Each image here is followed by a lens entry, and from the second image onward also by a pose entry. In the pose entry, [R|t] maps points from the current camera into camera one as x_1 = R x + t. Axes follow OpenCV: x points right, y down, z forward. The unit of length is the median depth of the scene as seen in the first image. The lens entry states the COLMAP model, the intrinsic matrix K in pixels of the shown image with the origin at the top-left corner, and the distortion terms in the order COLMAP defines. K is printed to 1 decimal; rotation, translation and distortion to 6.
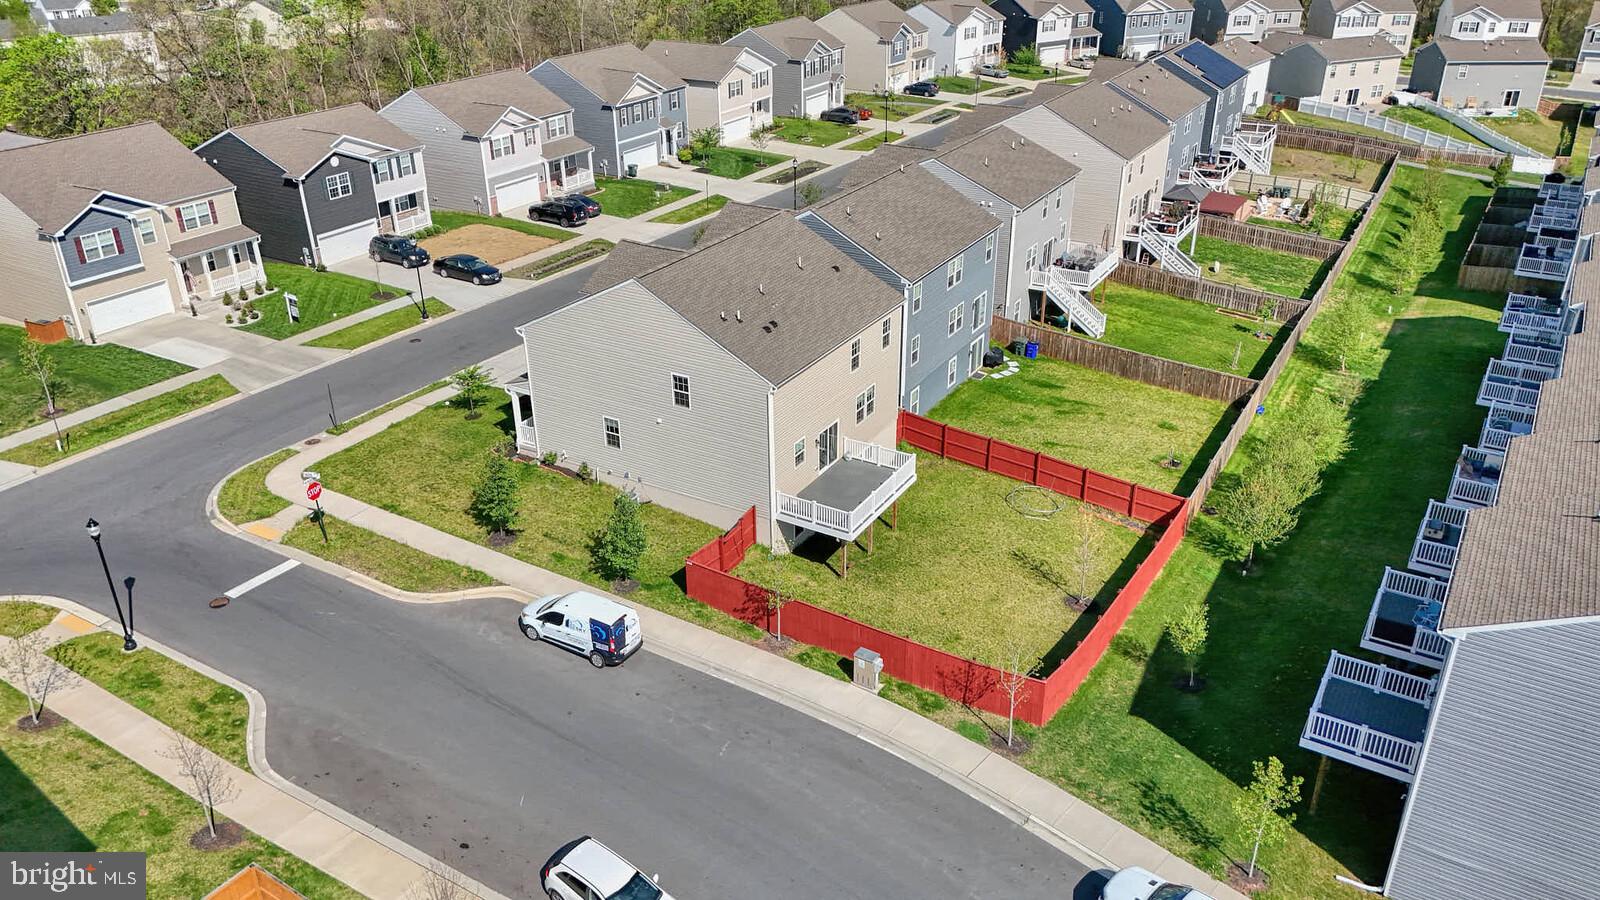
lens RADIAL K [[1163.9, 0, 800.0], [0, 1163.9, 450.0], [0, 0, 1]] dist [0.099543, -0.122210]
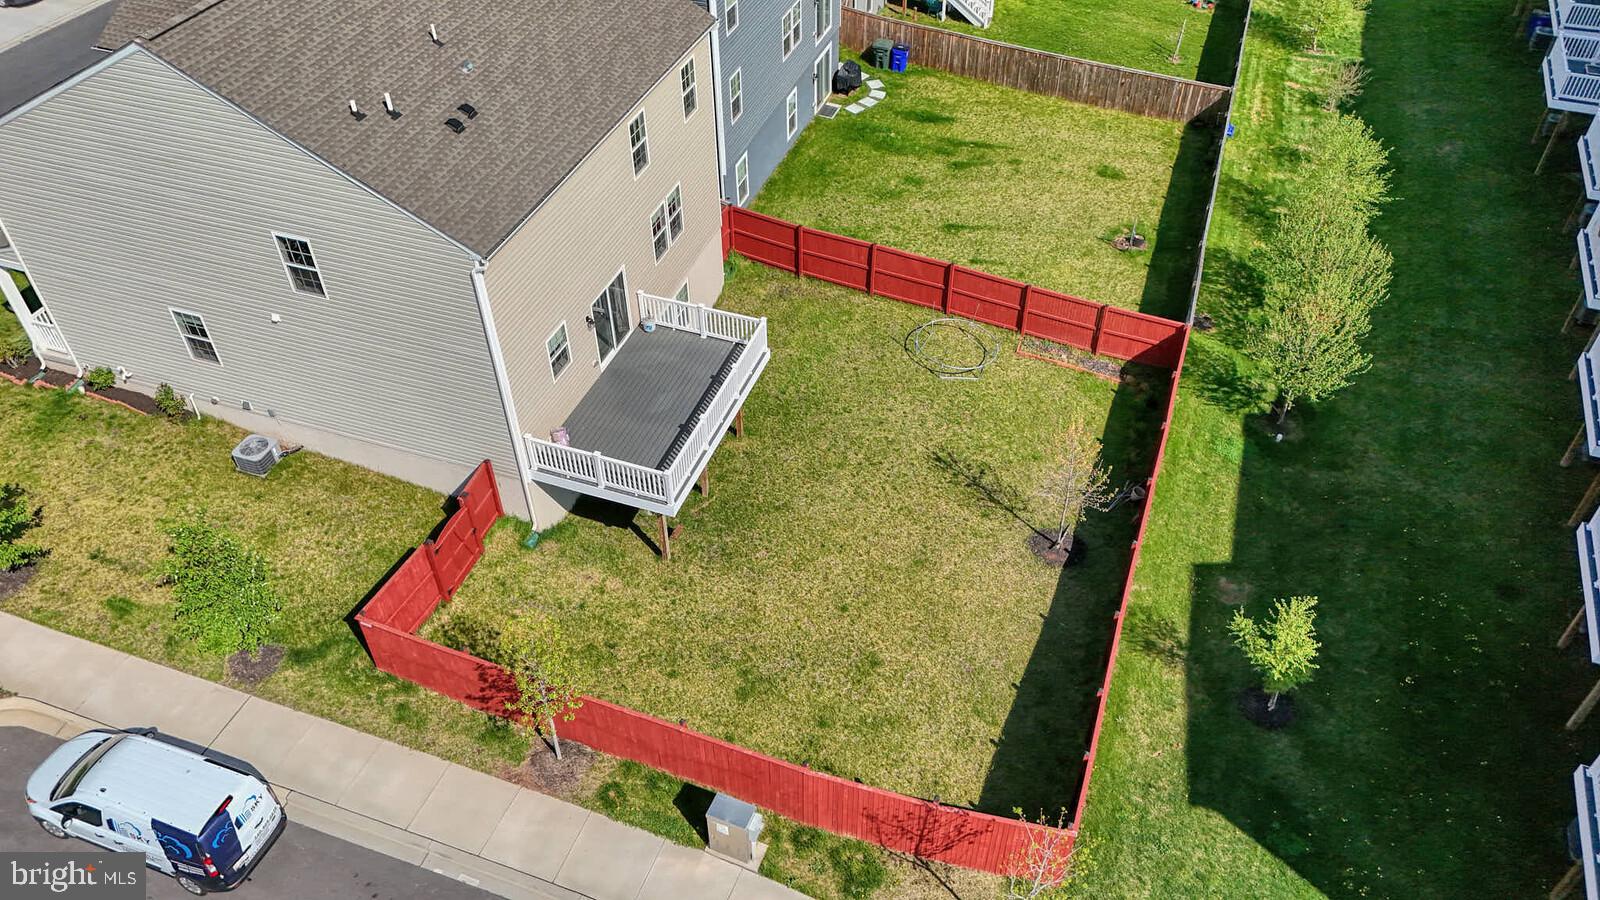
lens RADIAL K [[1163.9, 0, 800.0], [0, 1163.9, 450.0], [0, 0, 1]] dist [0.099543, -0.122210]
pose [[0.982500, -0.126422, 0.136790, 0.027552], [0.083044, 0.954672, 0.285842, -0.092739], [-0.166726, -0.269480, 0.948463, 0.411220]]
